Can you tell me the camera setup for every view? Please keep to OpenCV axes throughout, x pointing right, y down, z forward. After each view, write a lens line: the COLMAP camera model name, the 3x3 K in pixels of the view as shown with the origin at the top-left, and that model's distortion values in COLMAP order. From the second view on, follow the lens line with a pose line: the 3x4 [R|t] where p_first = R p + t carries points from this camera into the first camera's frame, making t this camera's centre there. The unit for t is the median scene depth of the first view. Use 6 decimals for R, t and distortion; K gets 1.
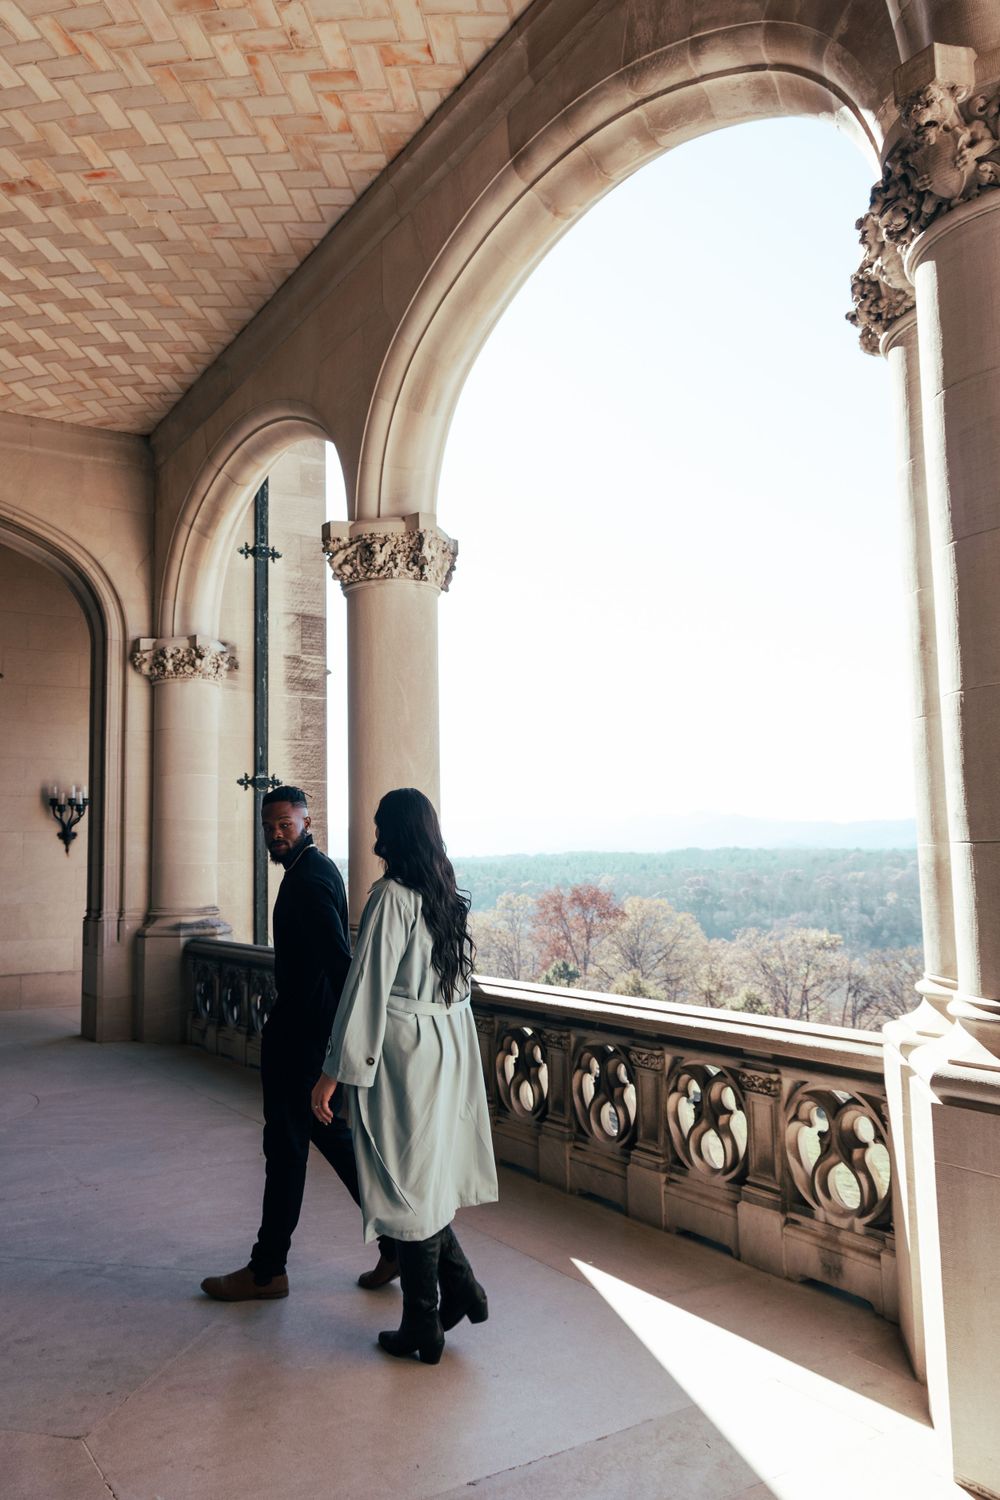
lens RADIAL K [[1151.5, 0, 433.0], [0, 1151.5, 742.1], [0, 0, 1]] dist [0.003482, 0.018245]
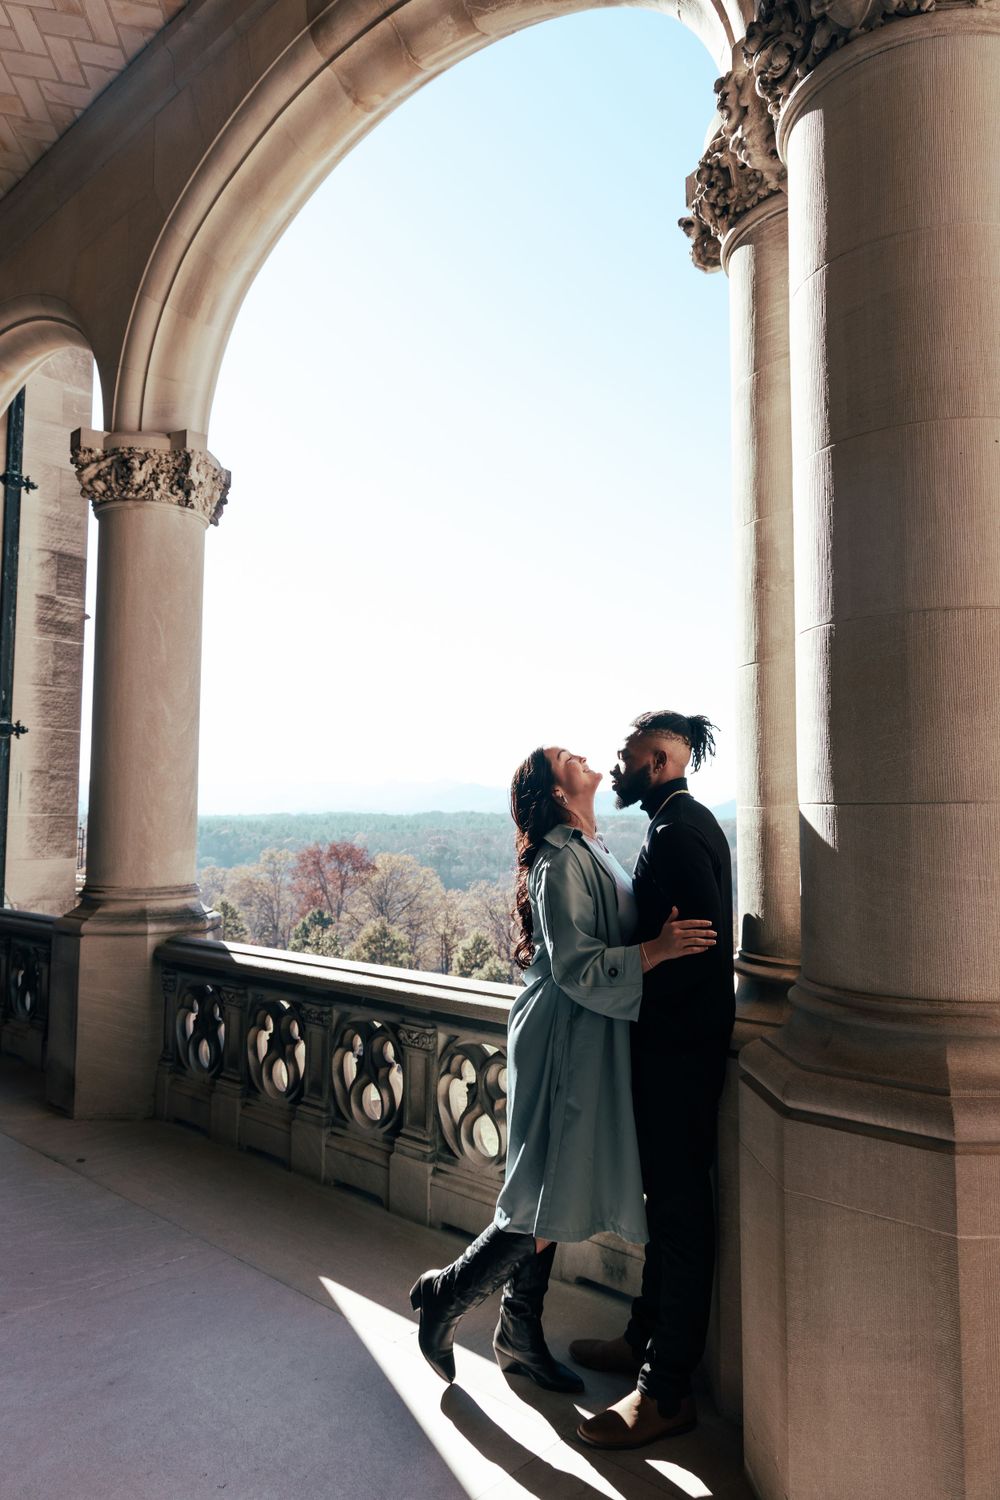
lens RADIAL K [[1027.7, 0, 504.7], [0, 1027.7, 743.0], [0, 0, 1]] dist [0.013006, -0.005023]
pose [[0.959023, 0.040934, 0.280354, 0.010432], [-0.048604, 0.998609, 0.020459, 0.016533], [-0.279127, -0.033247, 0.959679, 0.148011]]
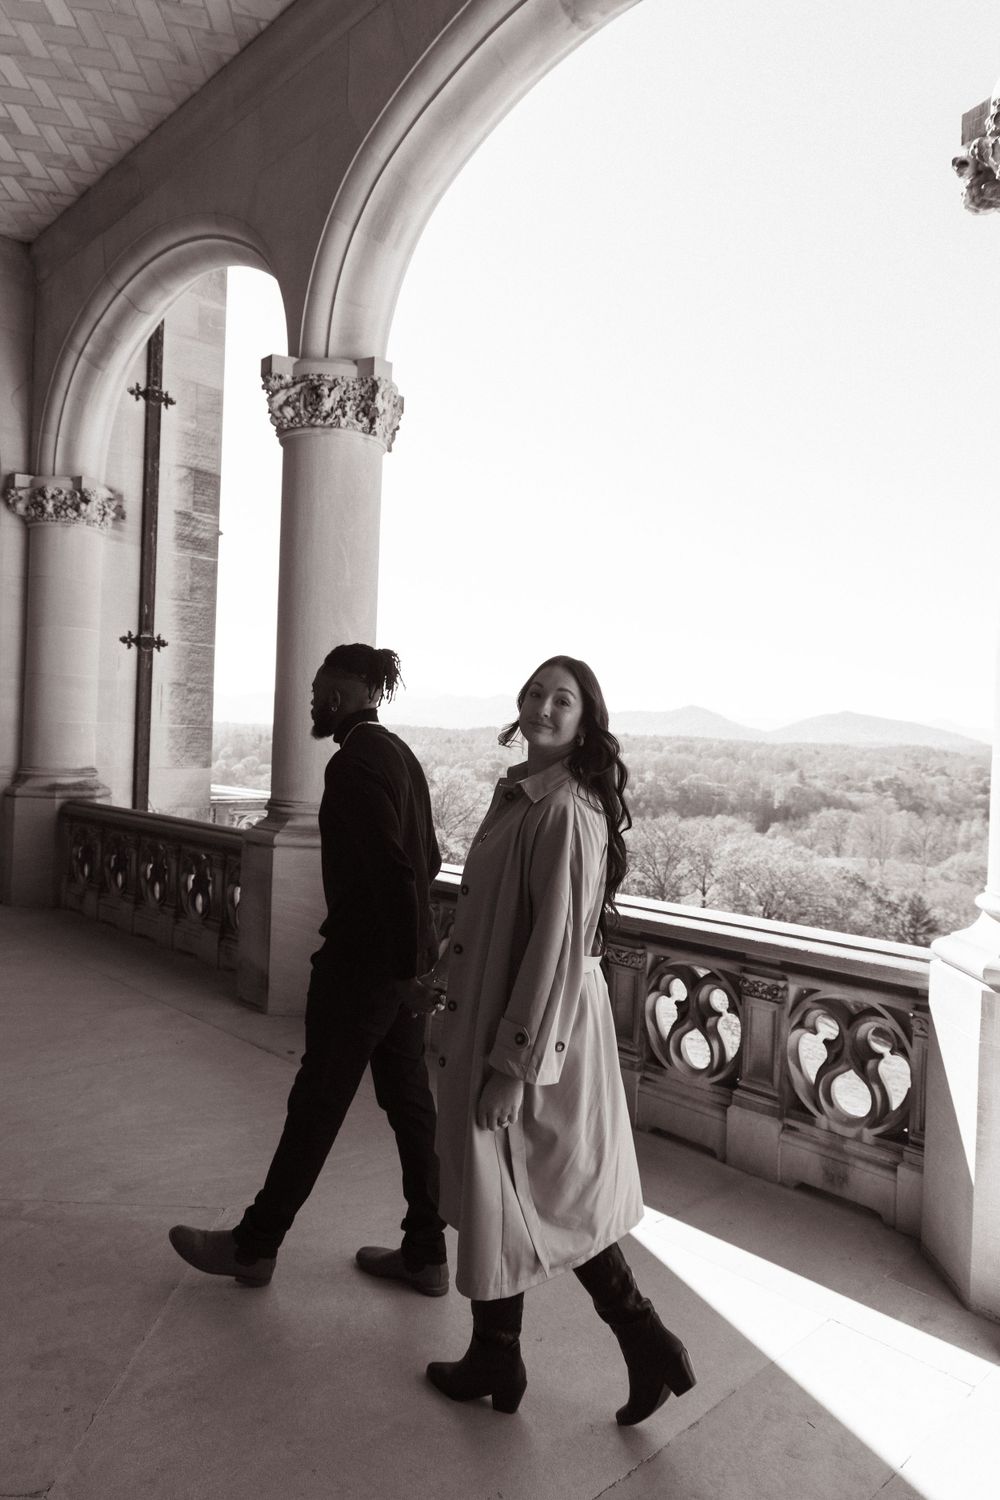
lens RADIAL K [[1027.7, 0, 510.0], [0, 1027.7, 745.1], [0, 0, 1]] dist [0.013006, -0.005023]
pose [[0.971343, 0.048274, 0.232727, -0.082230], [-0.074677, 0.991557, 0.106008, 0.011199], [-0.225645, -0.120350, 0.966747, 0.148109]]
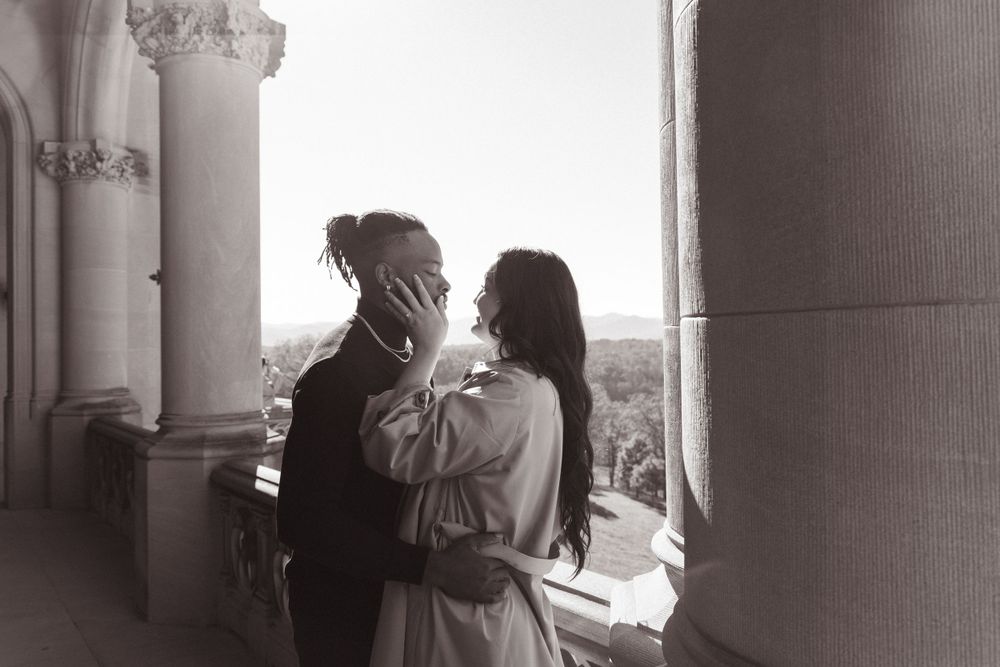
lens RADIAL K [[824.0, 0, 492.7], [0, 824.0, 335.6], [0, 0, 1]] dist [-0.004137, 0.008039]
pose [[0.995924, 0.003781, 0.090115, 0.146959], [-0.011705, 0.996090, 0.087562, 0.028116], [-0.089432, -0.088260, 0.992075, 0.283209]]
